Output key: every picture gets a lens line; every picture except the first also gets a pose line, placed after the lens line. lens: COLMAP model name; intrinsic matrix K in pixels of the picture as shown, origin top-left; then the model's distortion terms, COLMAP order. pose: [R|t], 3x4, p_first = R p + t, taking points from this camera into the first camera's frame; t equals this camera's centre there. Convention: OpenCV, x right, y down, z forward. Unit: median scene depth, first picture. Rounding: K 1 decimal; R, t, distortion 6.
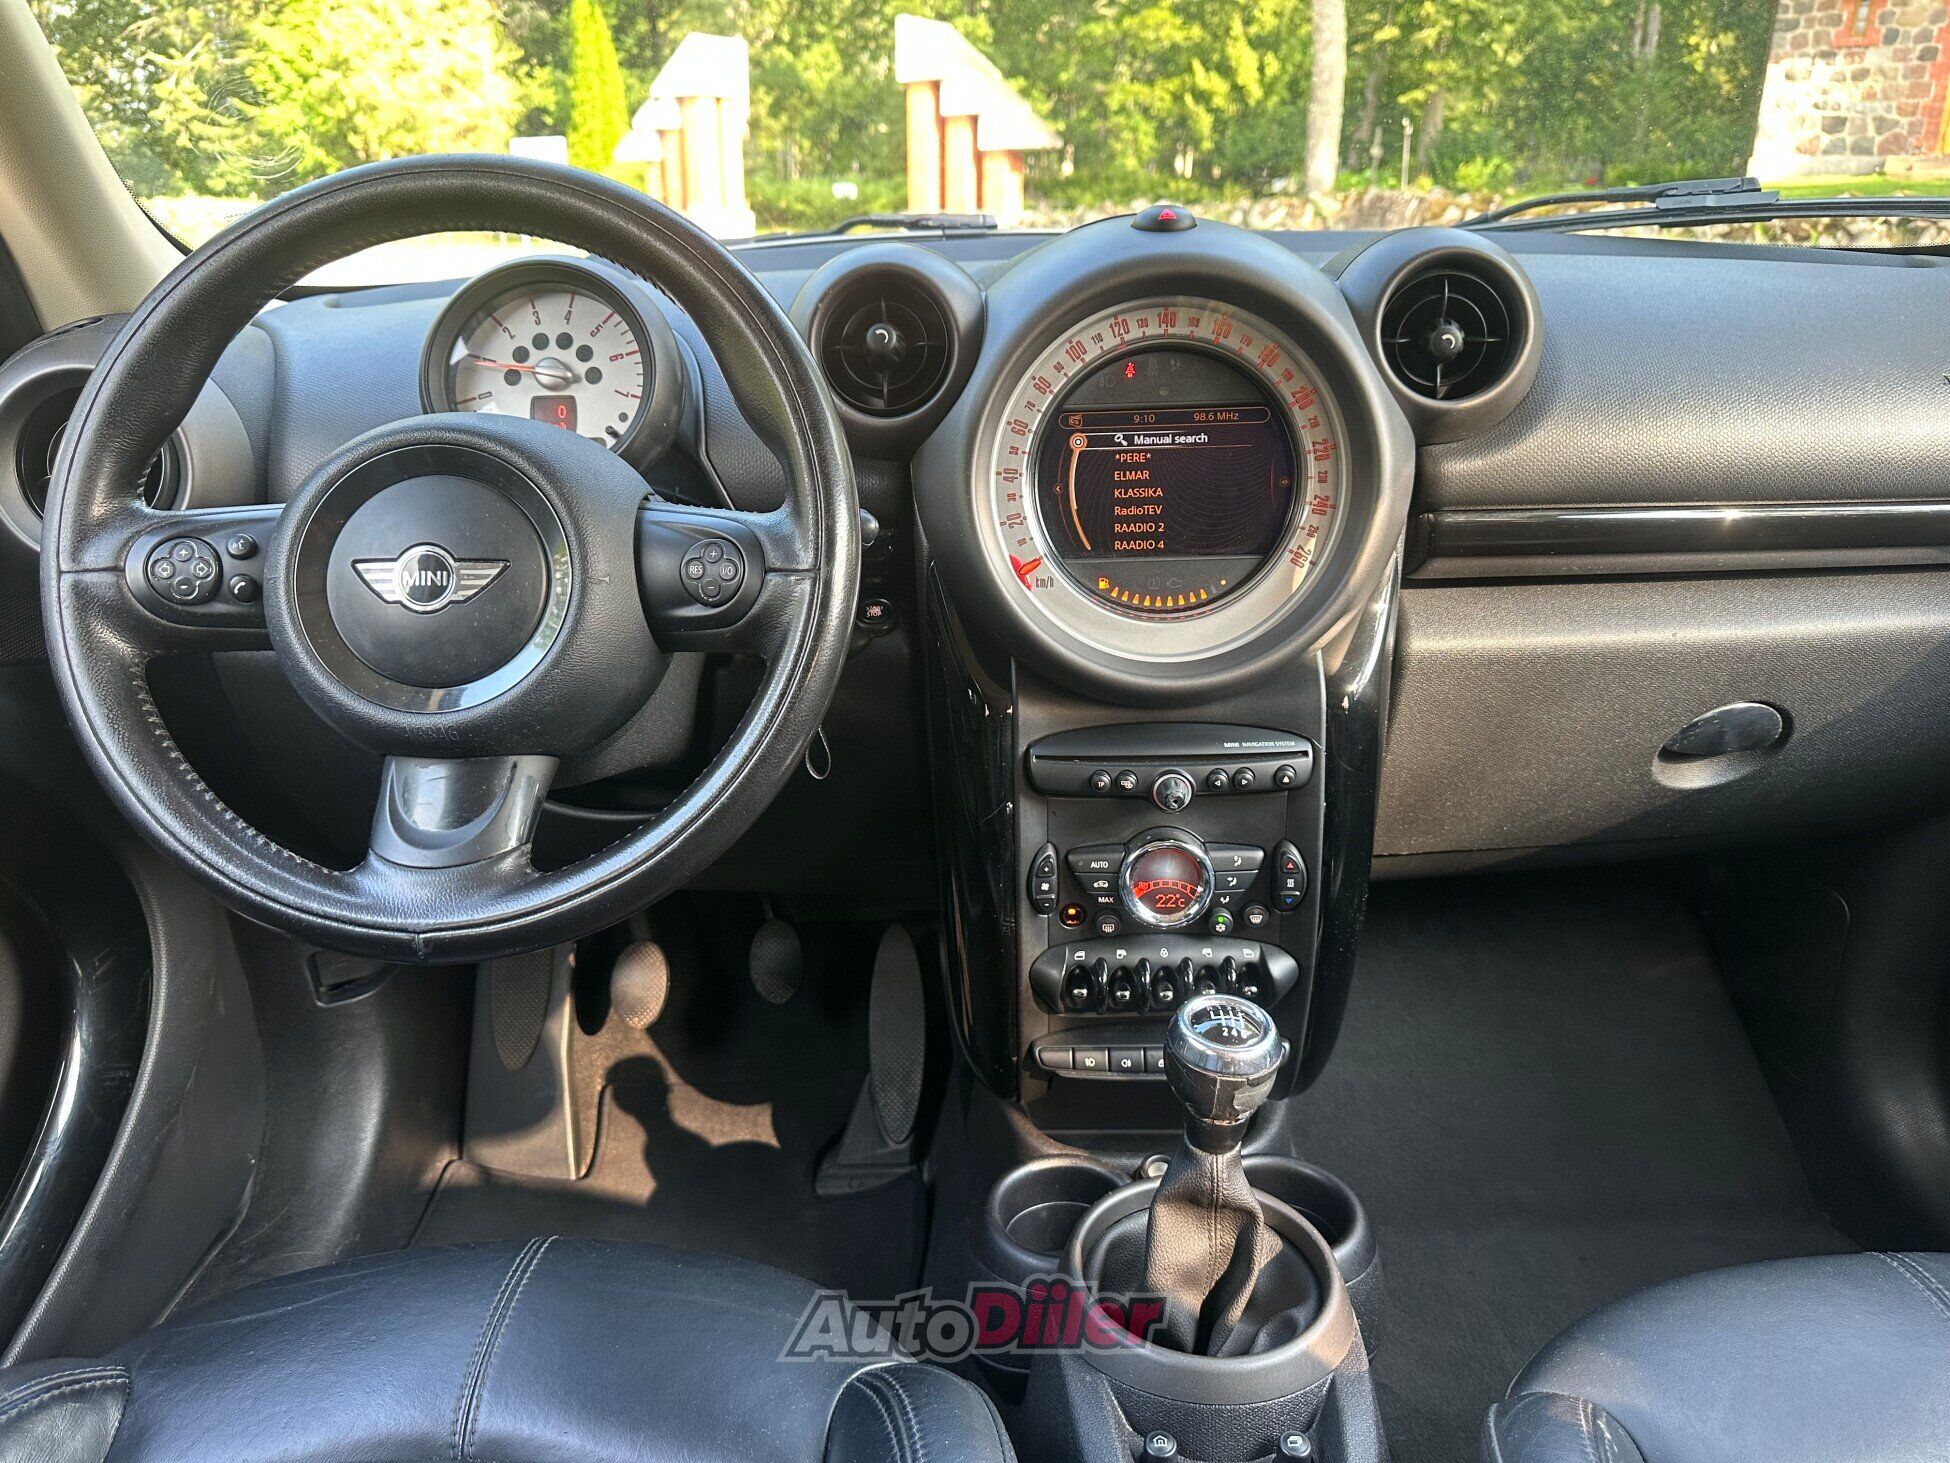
lens RADIAL K [[1389.7, 0, 974.9], [0, 1389.7, 741.9], [0, 0, 1]] dist [-0.014088, 0.000831]
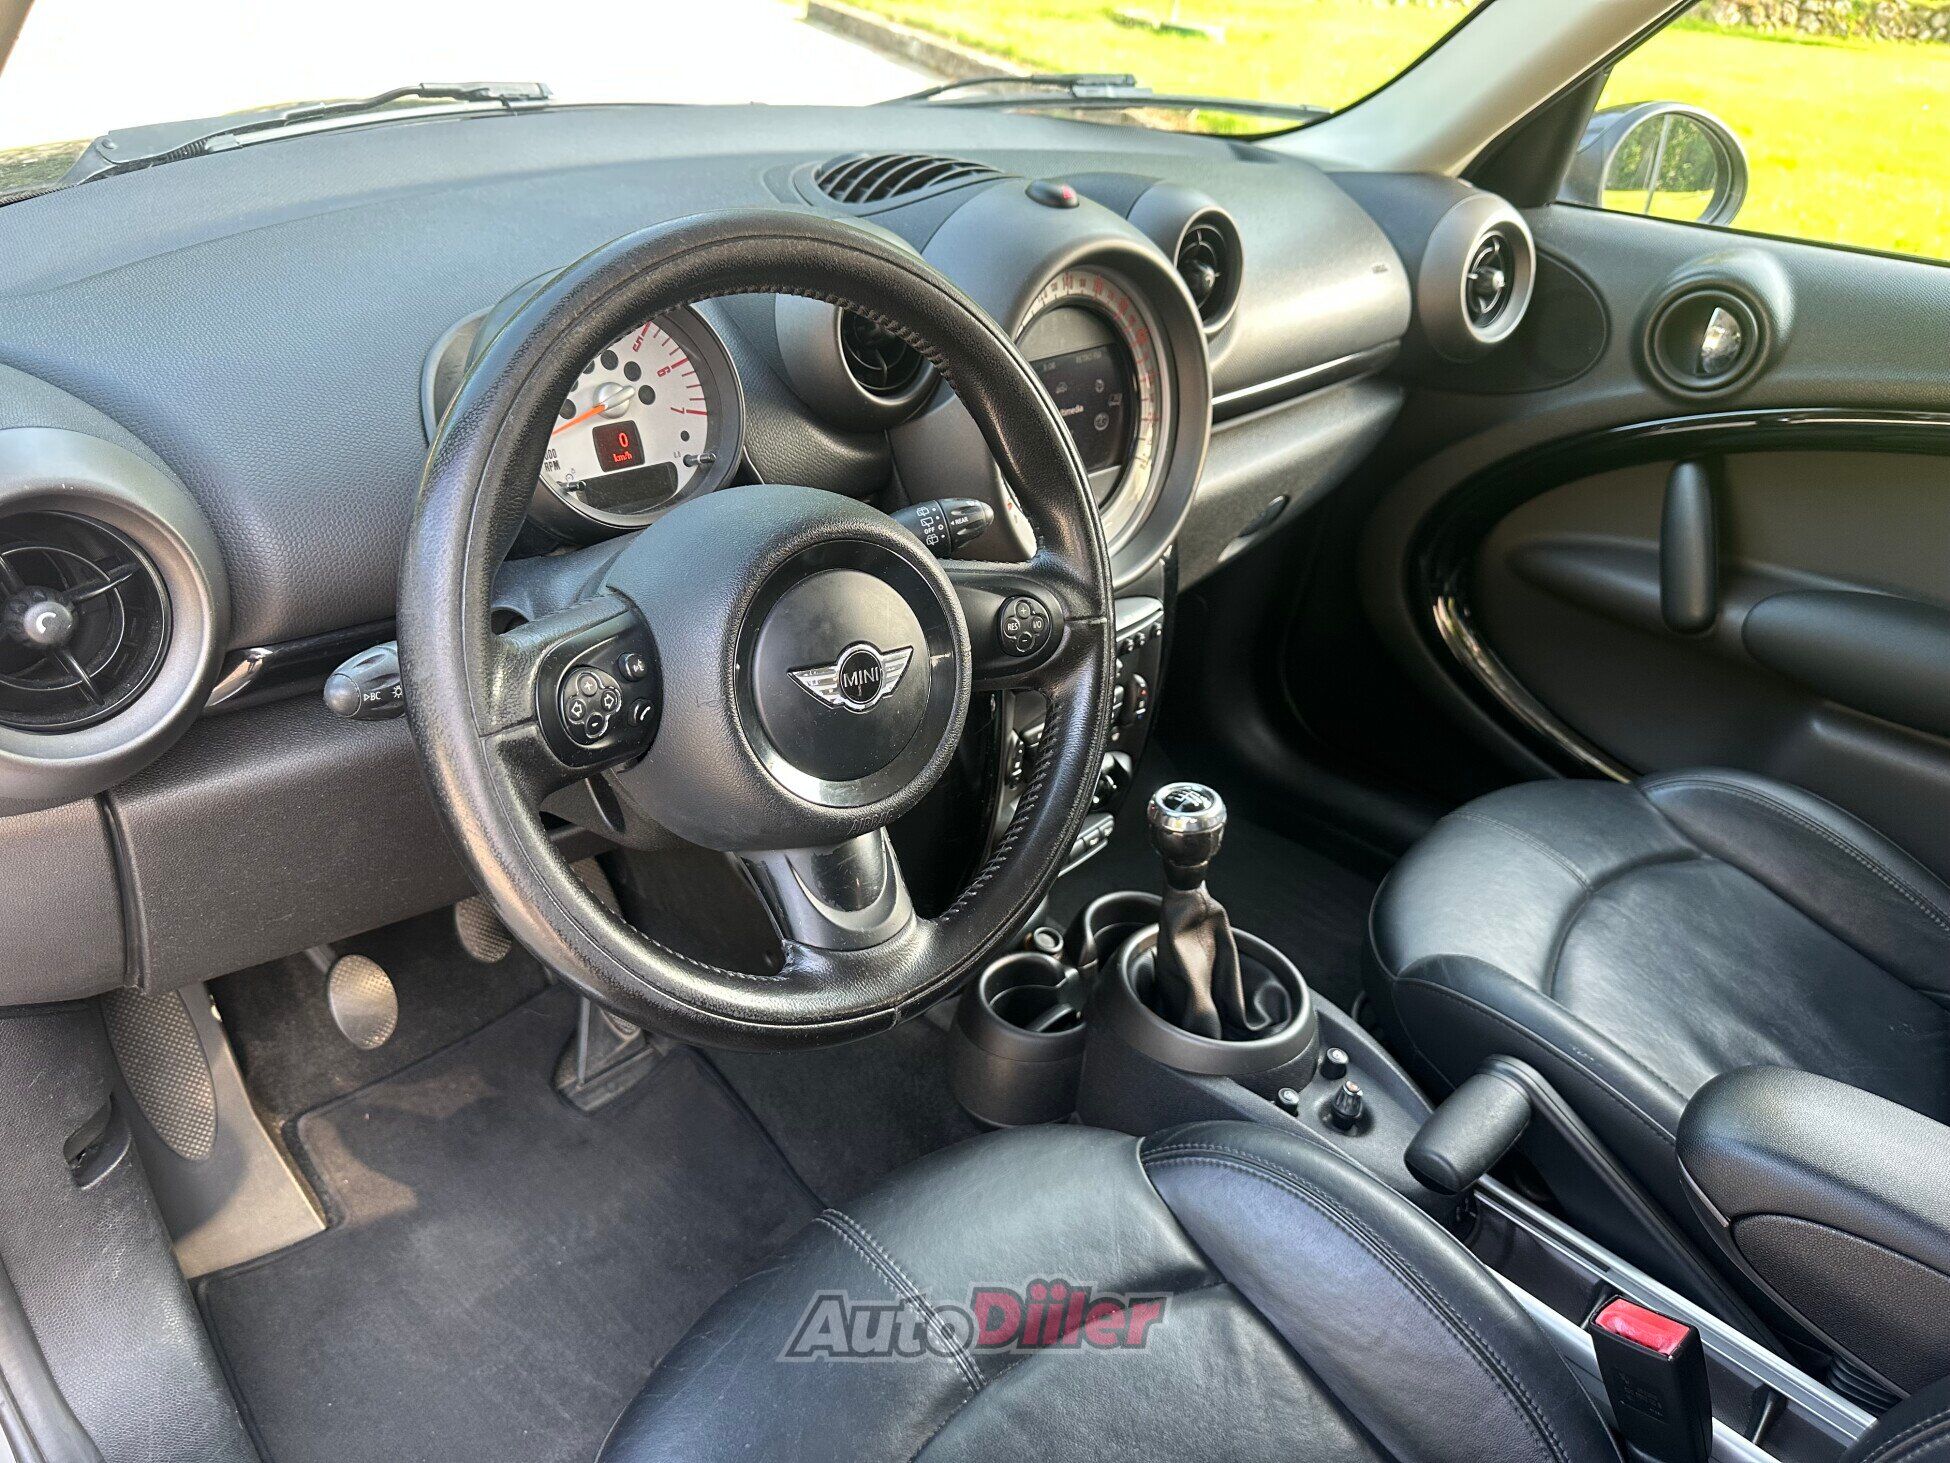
lens RADIAL K [[1389.7, 0, 970.4], [0, 1389.7, 731.6], [0, 0, 1]] dist [-0.014088, 0.000831]
pose [[0.698878, -0.297473, 0.650445, -0.790032], [0.157286, 0.951066, 0.265961, -0.262774], [-0.697733, -0.083568, 0.711467, 0.176985]]
